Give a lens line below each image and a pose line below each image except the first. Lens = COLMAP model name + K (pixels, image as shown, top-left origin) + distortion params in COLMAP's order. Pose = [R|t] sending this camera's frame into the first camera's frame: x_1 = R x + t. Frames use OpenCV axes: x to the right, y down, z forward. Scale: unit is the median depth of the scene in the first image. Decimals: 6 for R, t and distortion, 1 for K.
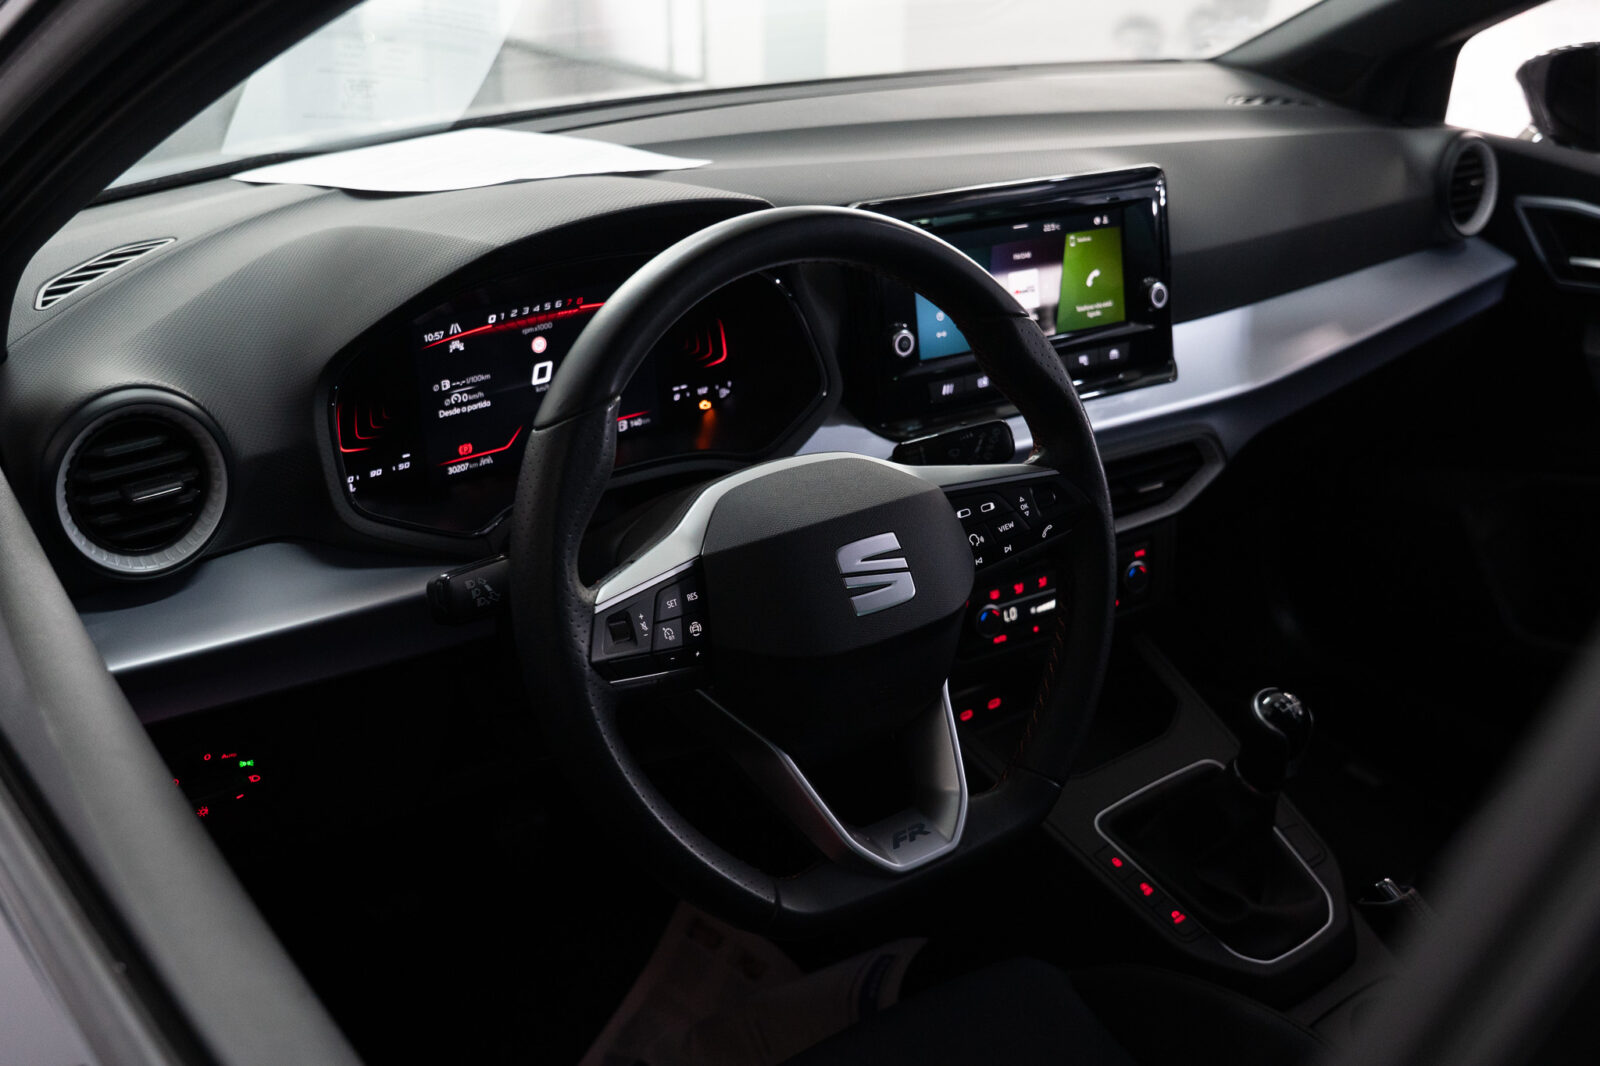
lens RADIAL K [[1668.4, 0, 798.6], [0, 1668.4, 534.7], [0, 0, 1]] dist [-0.156298, 0.000000]
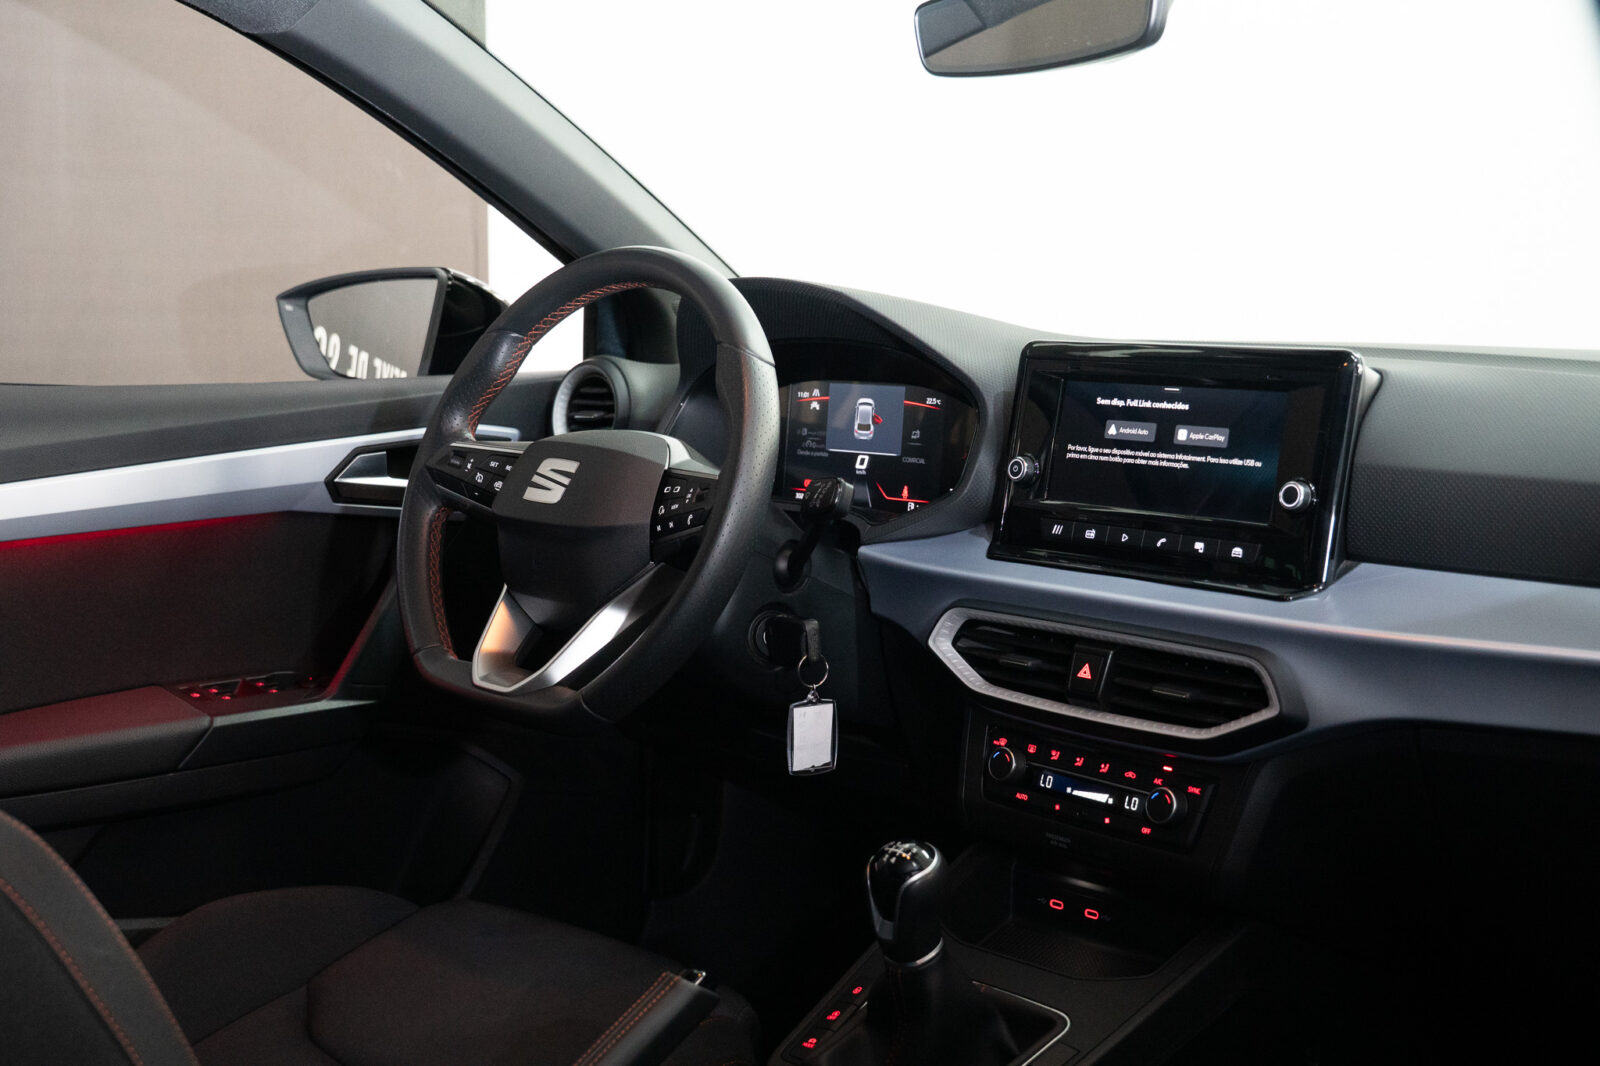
lens RADIAL K [[1874.0, 0, 800.2], [0, 1874.0, 535.0], [0, 0, 1]] dist [-0.107500, 0.000000]
pose [[0.143703, 0.107218, -0.983796, 1.314877], [-0.424425, 0.904723, 0.036605, -0.066484], [0.893987, 0.412287, 0.175517, 0.739021]]
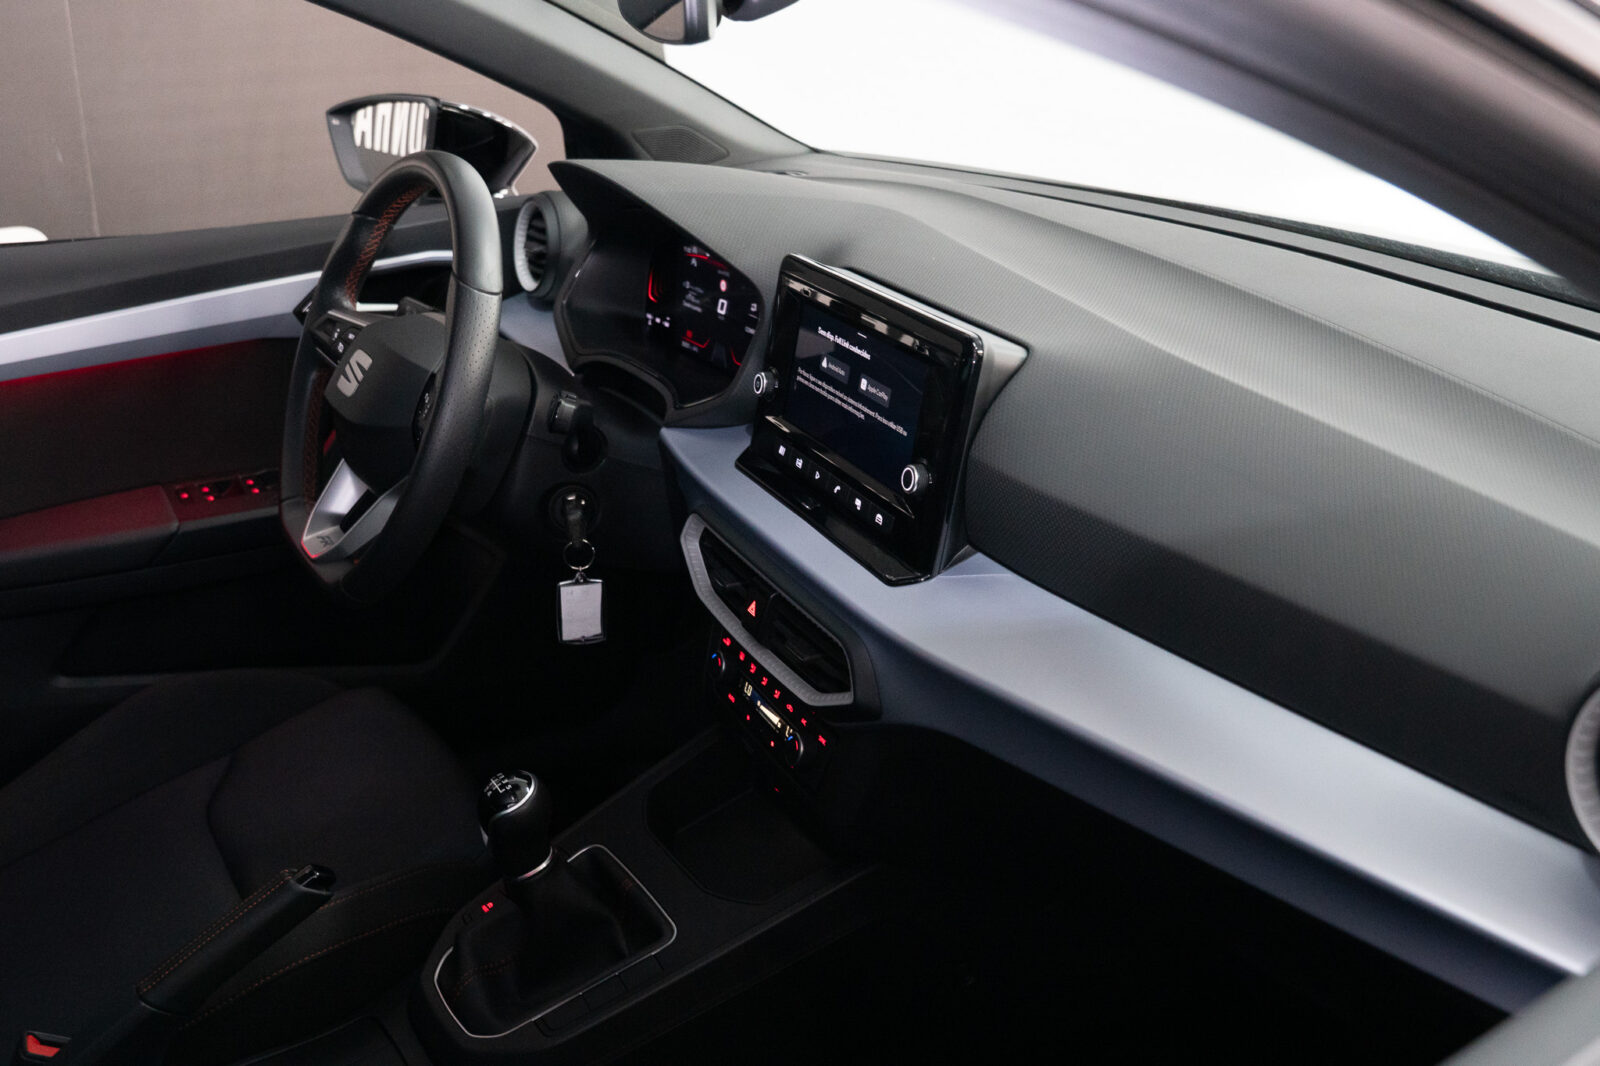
lens RADIAL K [[1668.4, 0, 799.2], [0, 1668.4, 530.7], [0, 0, 1]] dist [-0.156298, 0.000000]
pose [[-0.132805, 0.344183, -0.929463, 1.195886], [-0.416751, 0.831450, 0.367436, -0.482191], [0.899267, 0.436152, 0.033018, 1.110351]]
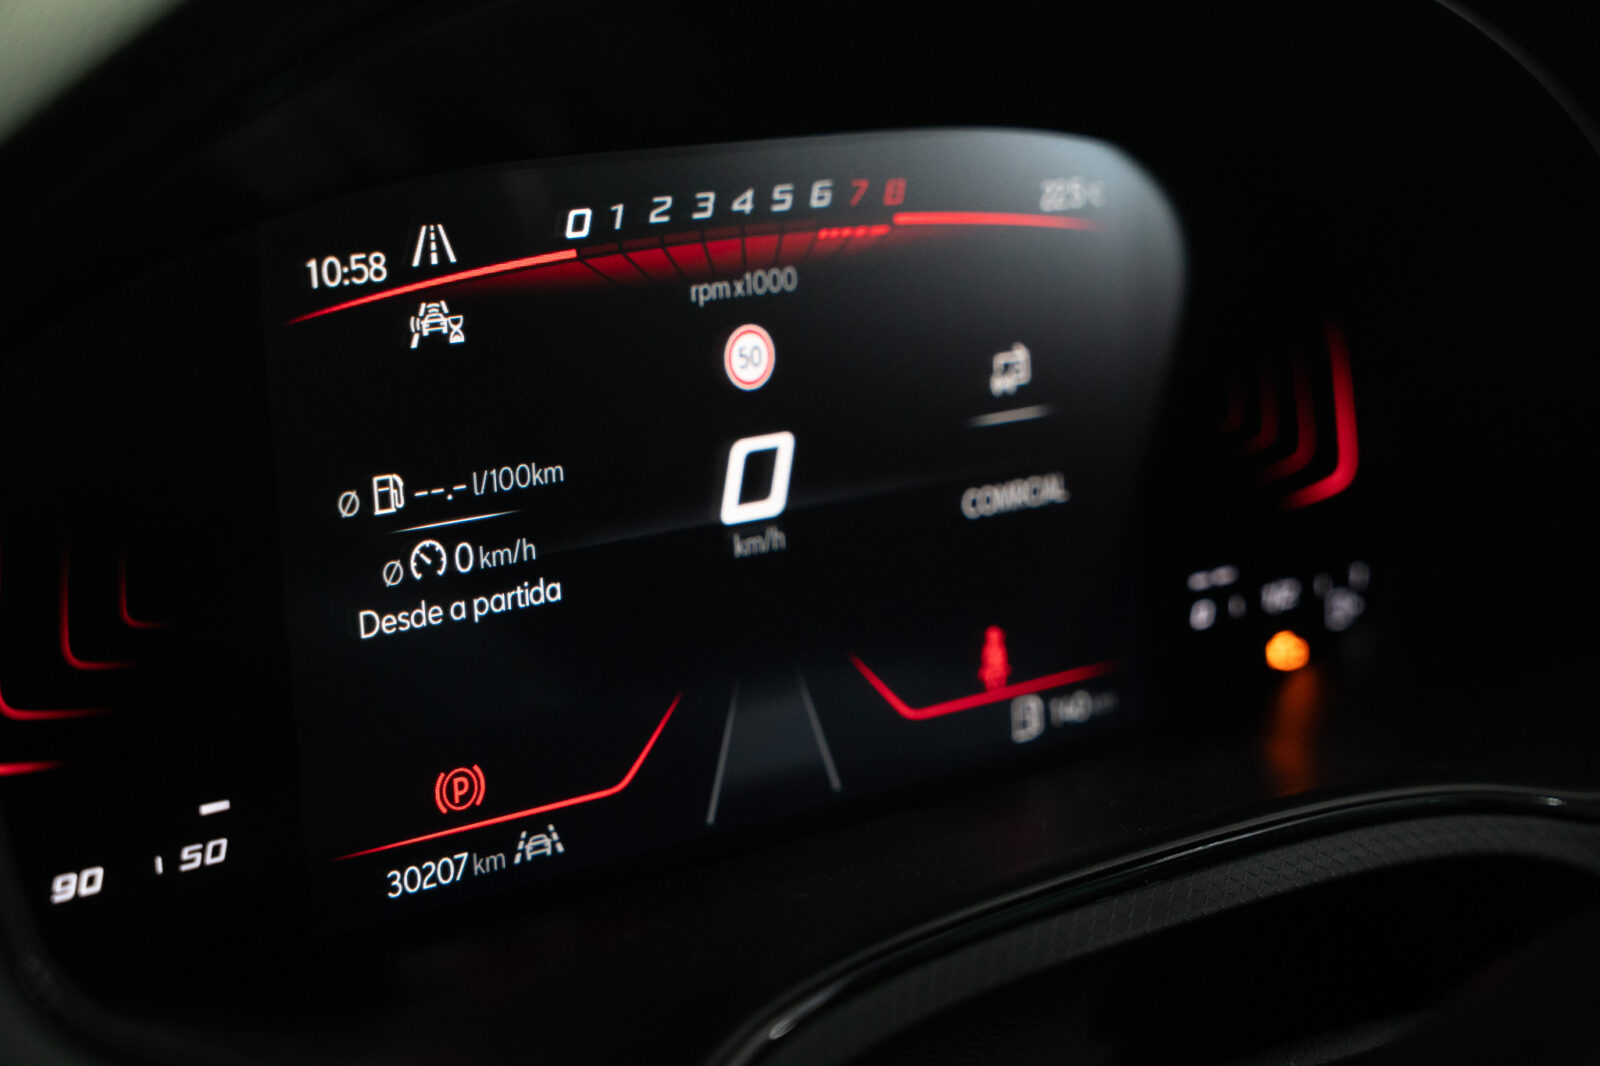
lens RADIAL K [[3140.4, 0, 801.3], [0, 3140.4, 528.4], [0, 0, 1]] dist [-0.045099, 0.000000]
pose [[0.997329, -0.022982, 0.069324, -0.182756], [0.037553, 0.975475, -0.216881, 0.008691], [-0.062639, 0.218905, 0.973733, 0.567865]]
